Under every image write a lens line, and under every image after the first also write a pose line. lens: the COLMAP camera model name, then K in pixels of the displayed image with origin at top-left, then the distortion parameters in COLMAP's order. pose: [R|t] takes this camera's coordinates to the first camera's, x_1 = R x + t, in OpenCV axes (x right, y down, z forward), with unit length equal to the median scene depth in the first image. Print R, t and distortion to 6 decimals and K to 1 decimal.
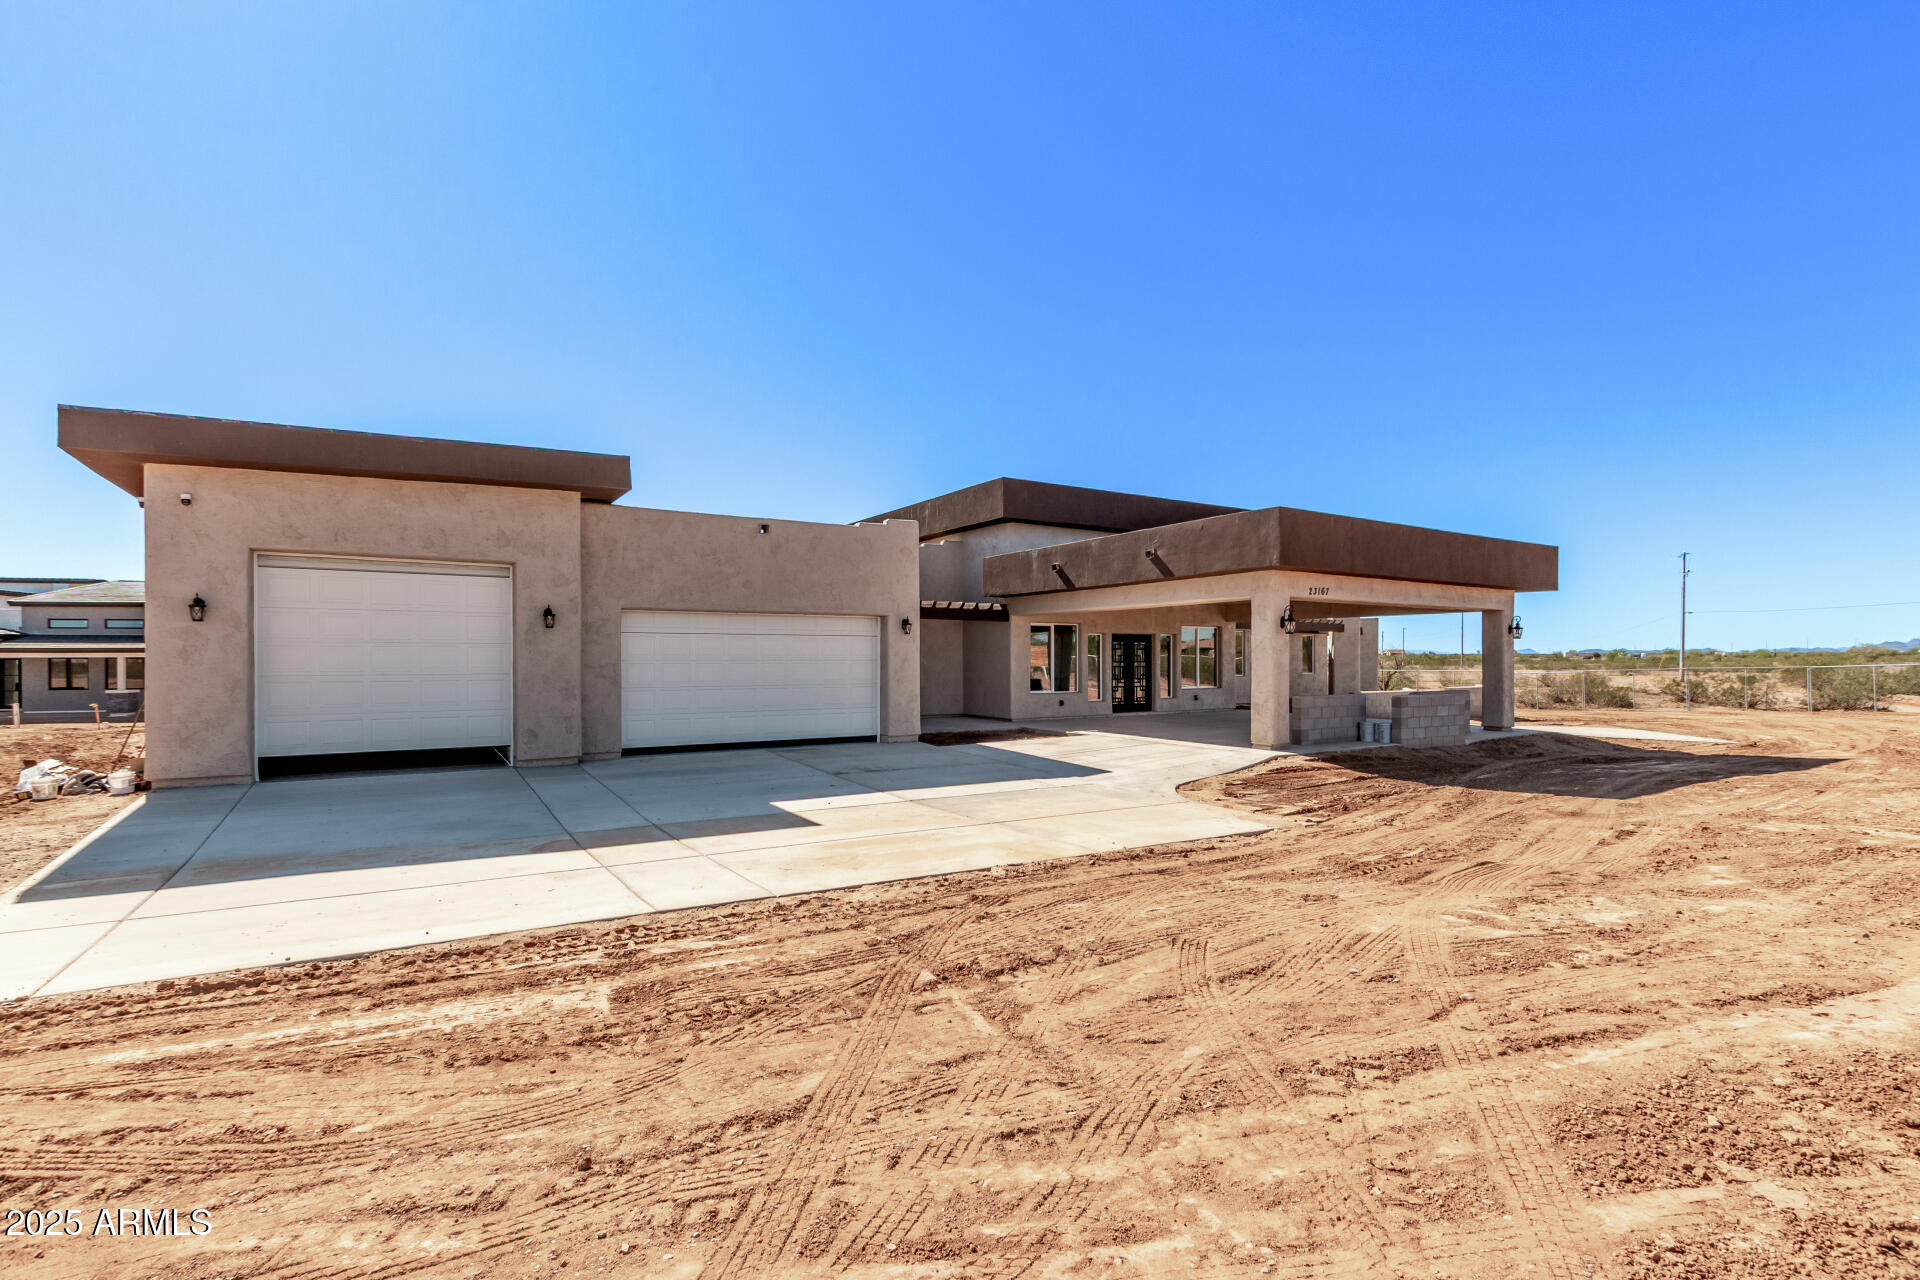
lens RADIAL K [[910.3, 0, 969.2], [0, 910.3, 663.7], [0, 0, 1]] dist [0.000342, 0.000341]
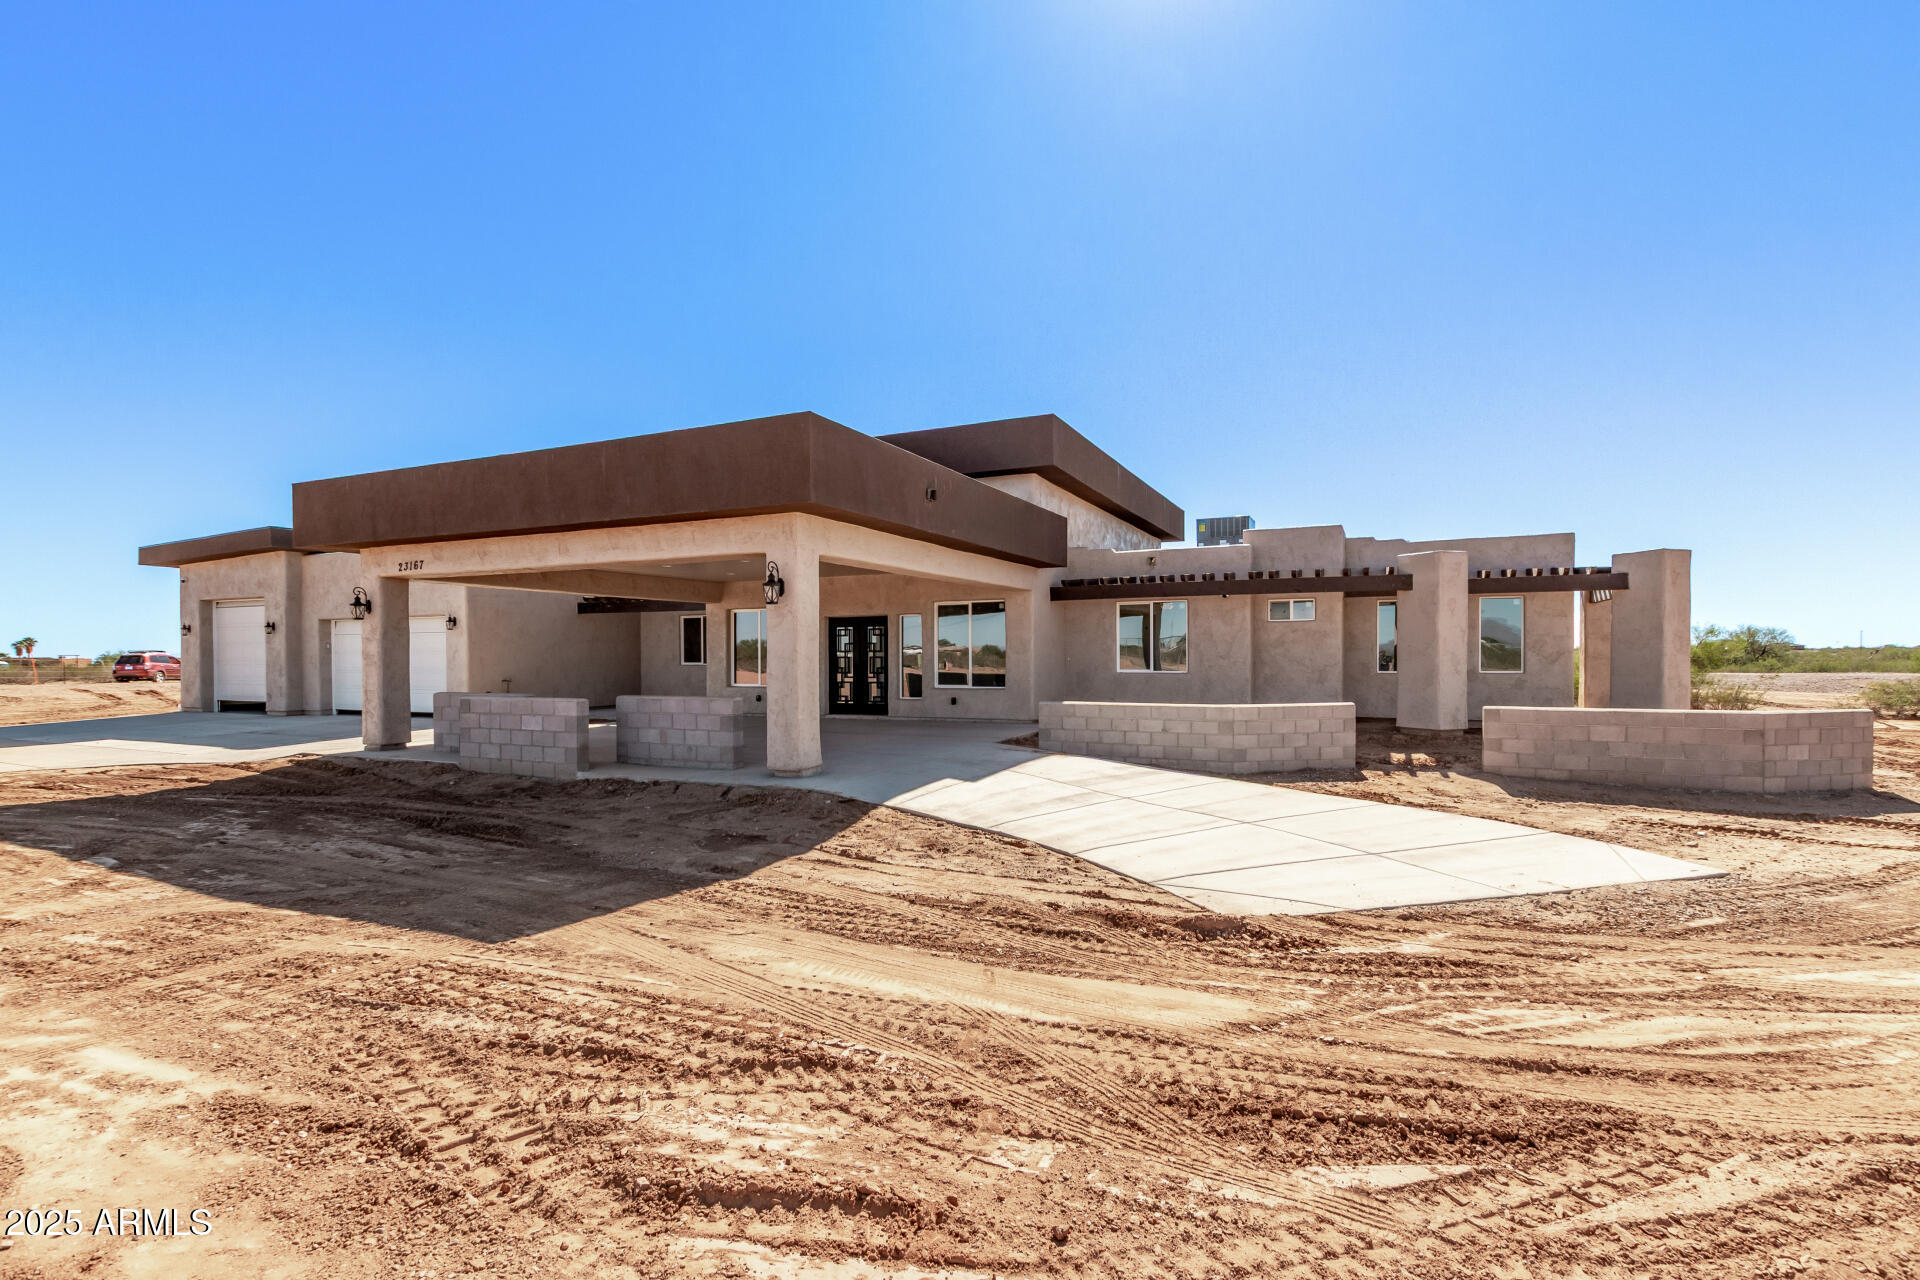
lens RADIAL K [[881.8, 0, 967.5], [0, 881.8, 657.1], [0, 0, 1]] dist [0.000272, 0.000027]
pose [[0.538965, -0.000402, -0.842328, 1.453098], [0.001595, 0.999999, 0.000544, 0.004496], [0.842327, -0.001637, 0.538965, 1.081788]]
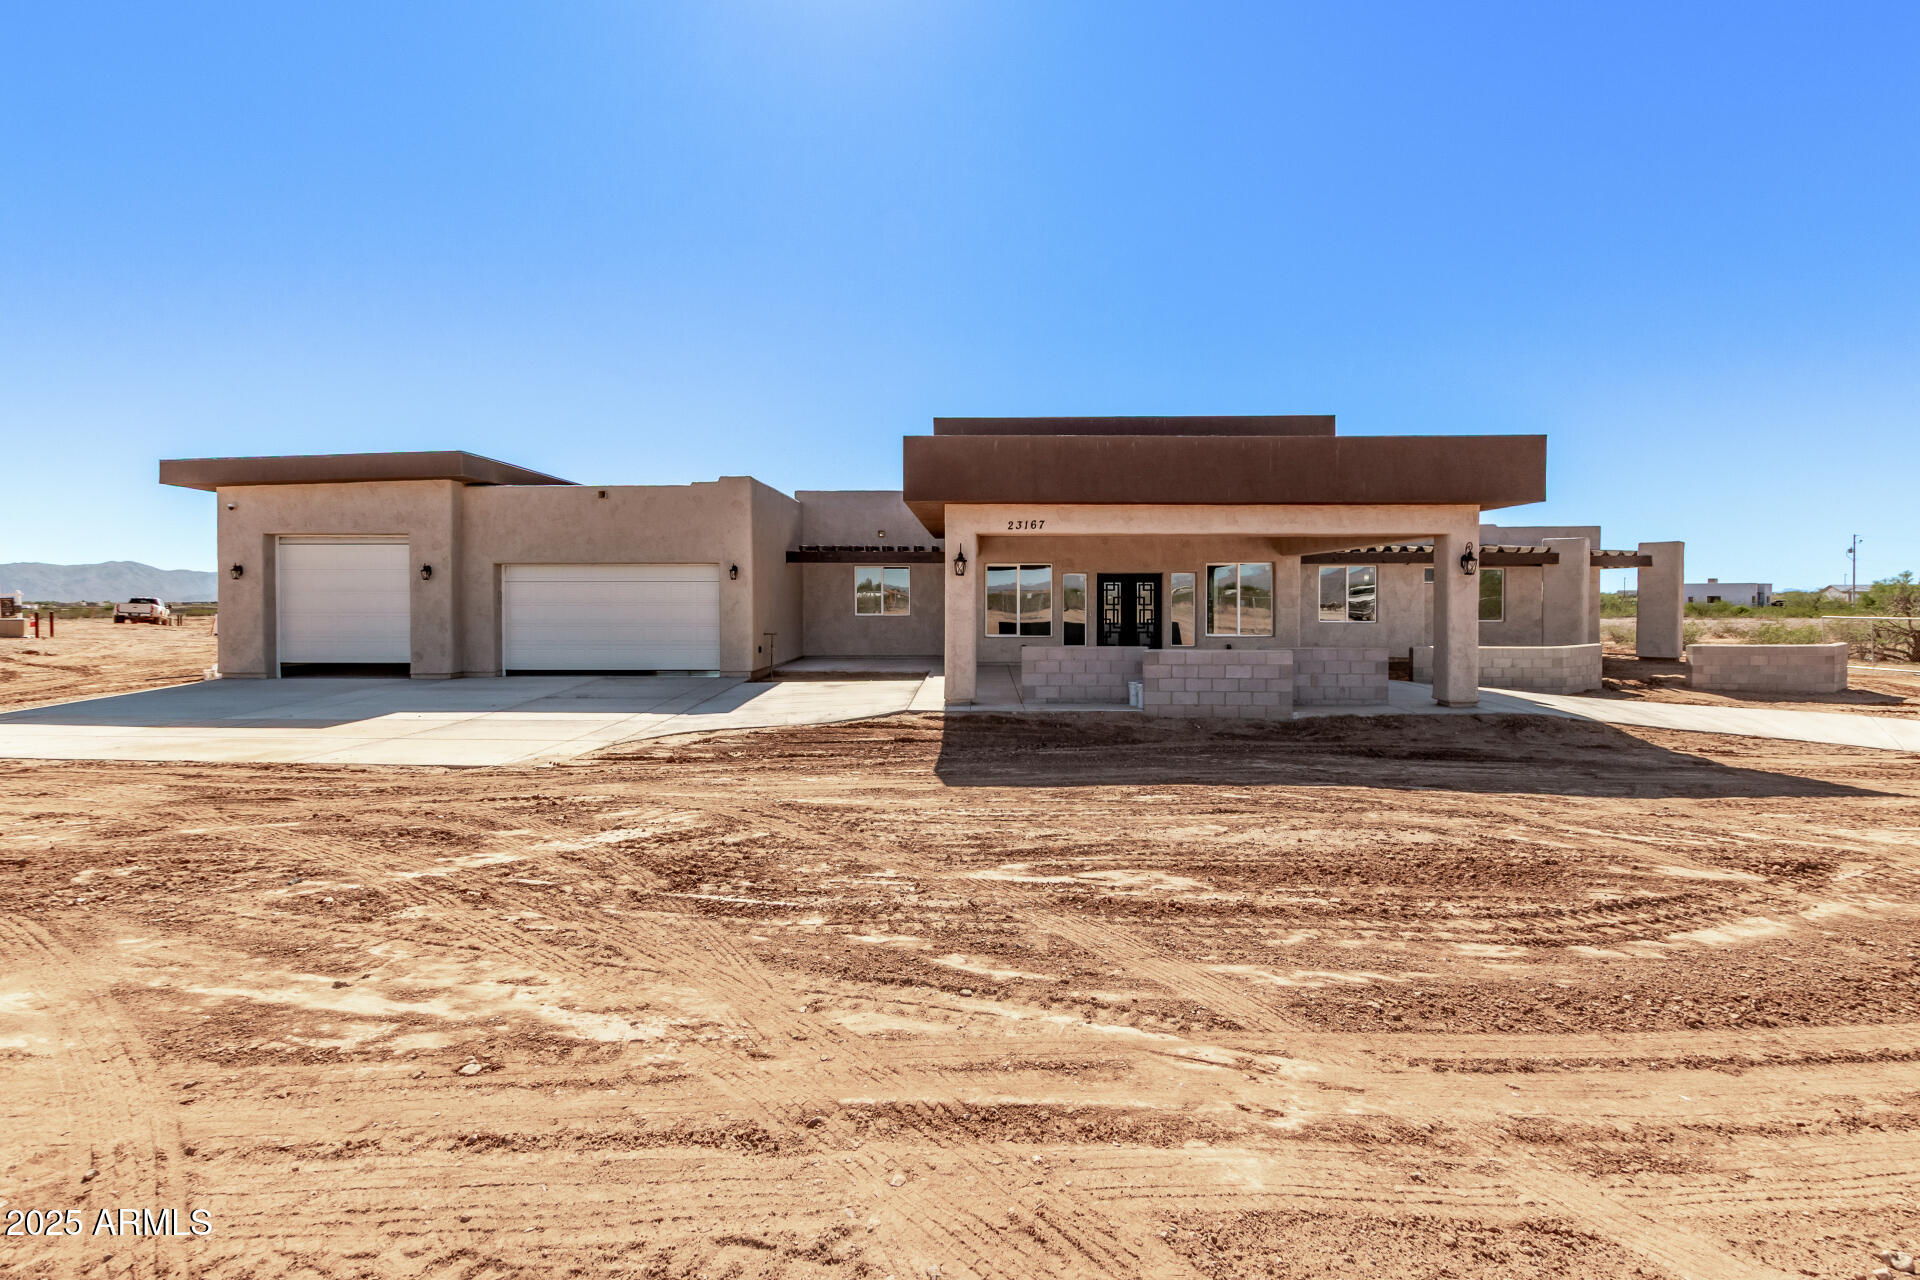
lens RADIAL K [[890.4, 0, 992.7], [0, 890.4, 602.1], [0, 0, 1]] dist [-0.000792, -0.000367]
pose [[0.829329, 0.003335, -0.558751, 0.910070], [-0.003010, 0.999994, 0.001502, -0.008684], [0.558753, 0.000436, 0.829334, 0.318283]]
